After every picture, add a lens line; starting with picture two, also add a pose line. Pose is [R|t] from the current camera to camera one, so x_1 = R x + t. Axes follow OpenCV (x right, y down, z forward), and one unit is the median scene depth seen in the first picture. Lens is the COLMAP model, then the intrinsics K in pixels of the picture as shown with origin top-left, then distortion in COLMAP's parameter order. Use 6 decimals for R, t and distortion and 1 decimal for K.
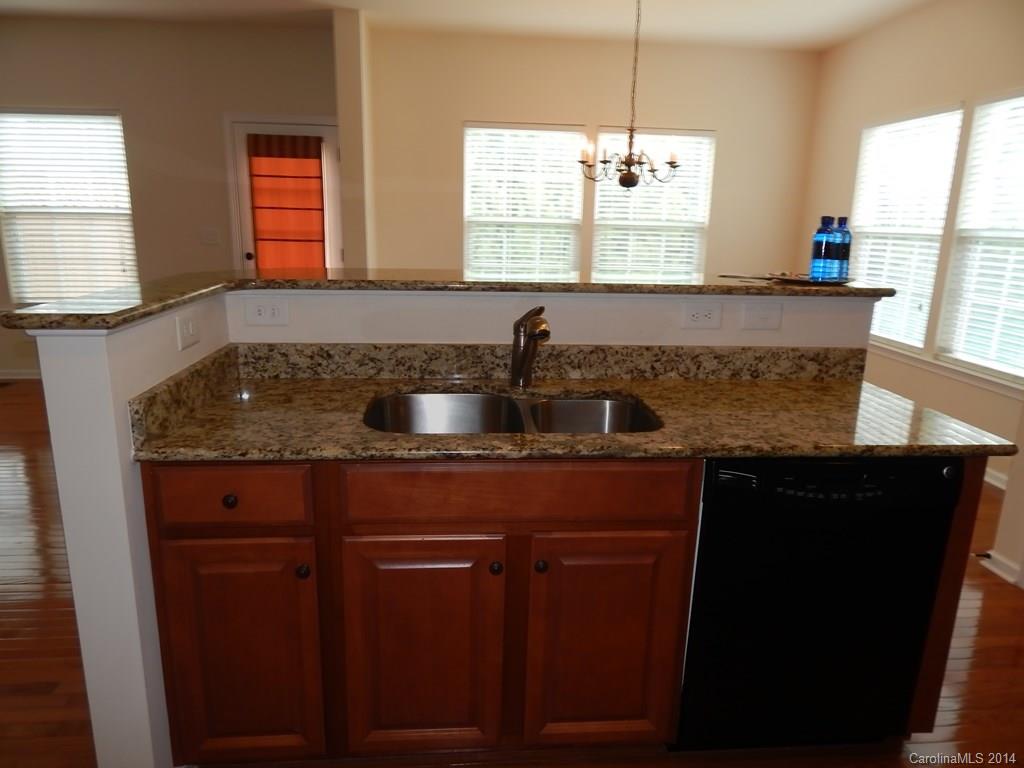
lens RADIAL K [[670.1, 0, 511.4], [0, 670.1, 386.4], [0, 0, 1]] dist [-0.001193, 0.001611]
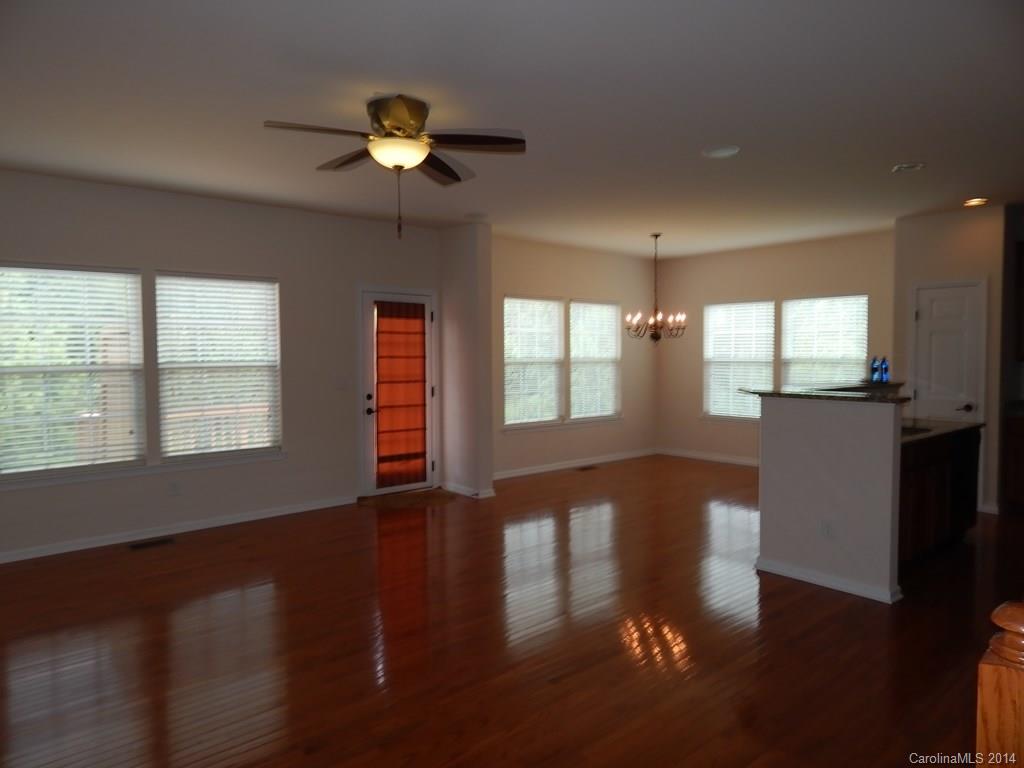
lens RADIAL K [[670.1, 0, 515.6], [0, 670.1, 387.0], [0, 0, 1]] dist [-0.001193, 0.001611]
pose [[0.794966, -0.057165, 0.603955, -0.929124], [0.176891, 0.974131, -0.140634, 0.002689], [-0.580292, 0.218633, 0.784513, -0.094520]]
